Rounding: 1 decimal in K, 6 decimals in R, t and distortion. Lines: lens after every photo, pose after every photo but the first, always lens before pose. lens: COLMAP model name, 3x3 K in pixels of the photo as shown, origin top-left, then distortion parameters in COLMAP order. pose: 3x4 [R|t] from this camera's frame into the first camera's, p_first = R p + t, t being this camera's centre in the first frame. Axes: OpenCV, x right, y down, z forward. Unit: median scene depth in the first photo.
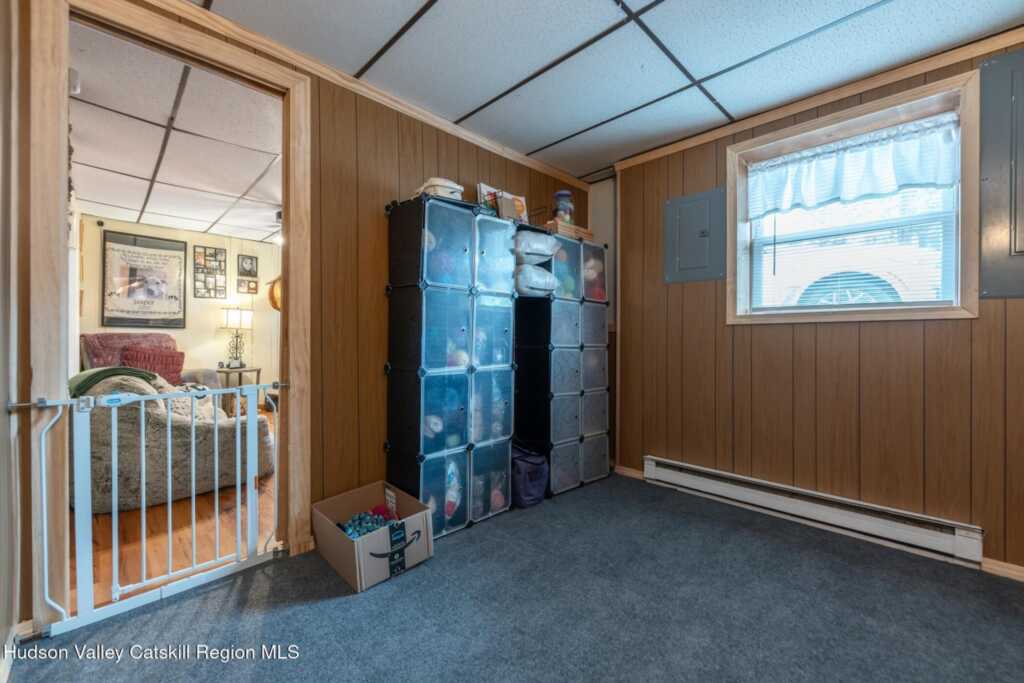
lens RADIAL K [[416.8, 0, 516.6], [0, 416.8, 341.0], [0, 0, 1]] dist [0.000981, -0.000087]
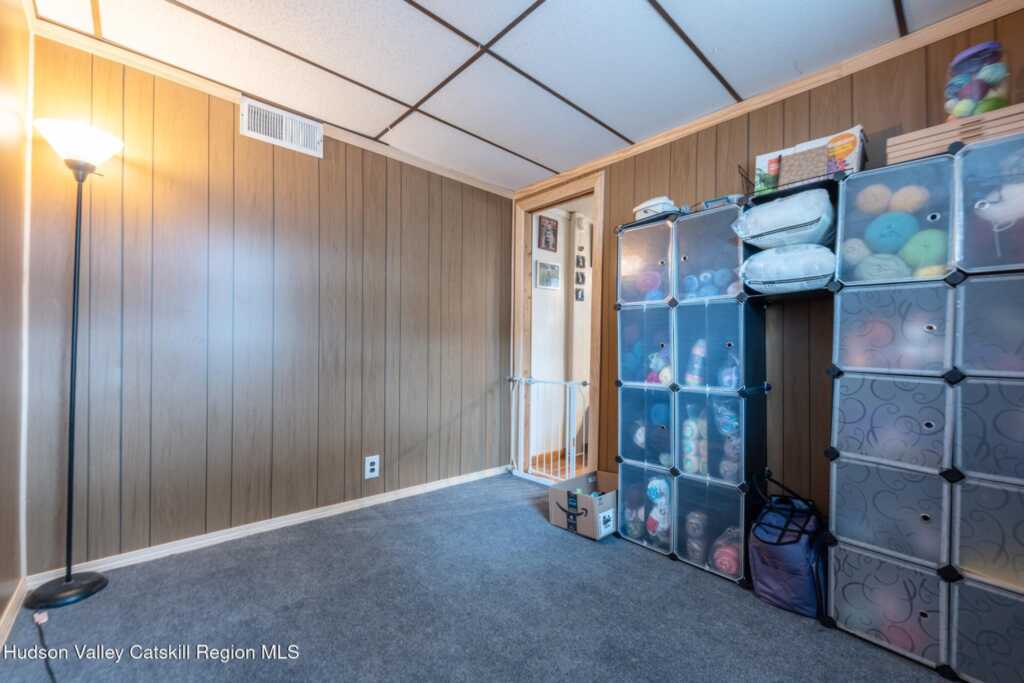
lens RADIAL K [[413.0, 0, 511.0], [0, 413.0, 346.2], [0, 0, 1]] dist [0.001170, 0.000058]
pose [[-0.043373, -0.015357, -0.998941, 0.865169], [-0.020521, 0.999685, -0.014478, -0.003307], [0.998848, 0.019871, -0.043674, 0.711176]]
